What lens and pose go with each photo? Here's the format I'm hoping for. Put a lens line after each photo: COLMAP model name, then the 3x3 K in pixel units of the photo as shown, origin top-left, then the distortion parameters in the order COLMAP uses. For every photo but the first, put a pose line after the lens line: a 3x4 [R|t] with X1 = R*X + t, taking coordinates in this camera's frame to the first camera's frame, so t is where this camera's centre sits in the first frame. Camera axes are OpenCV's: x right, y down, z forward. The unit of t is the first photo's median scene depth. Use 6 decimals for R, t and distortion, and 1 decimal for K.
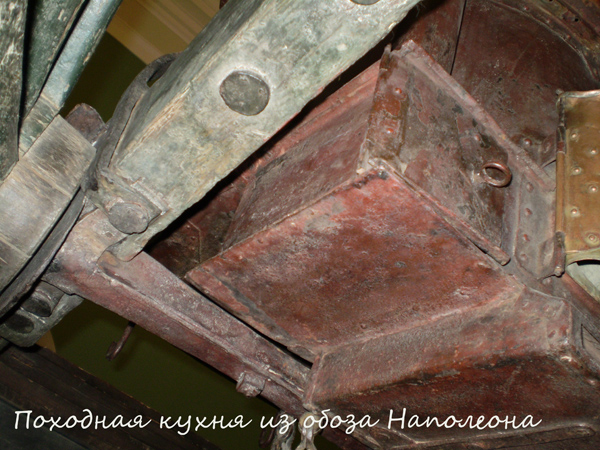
lens RADIAL K [[660.7, 0, 300.0], [0, 660.7, 225.0], [0, 0, 1]] dist [-0.052767, -0.203010]
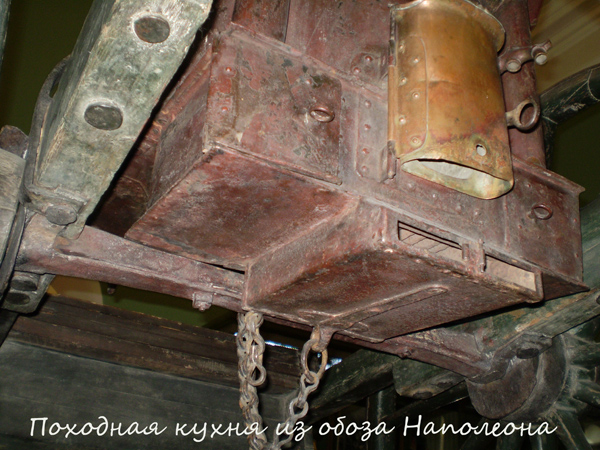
lens RADIAL K [[660.7, 0, 300.0], [0, 660.7, 225.0], [0, 0, 1]] dist [-0.052767, -0.203010]
pose [[0.968946, -0.240463, -0.057623, 0.271011], [0.247233, 0.946218, 0.208679, -0.145834], [0.004344, -0.216445, 0.976285, -0.271379]]
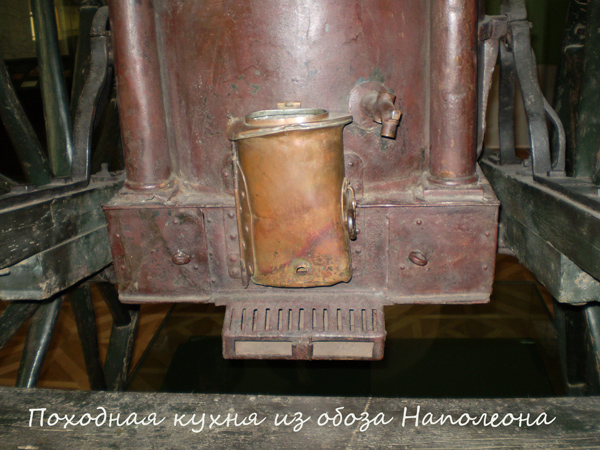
lens RADIAL K [[660.7, 0, 300.0], [0, 660.7, 225.0], [0, 0, 1]] dist [-0.052767, -0.203010]
pose [[0.678697, -0.076558, -0.730417, 1.719267], [0.623176, 0.586298, 0.517598, -0.803120], [0.388616, -0.806470, 0.445627, 0.408461]]
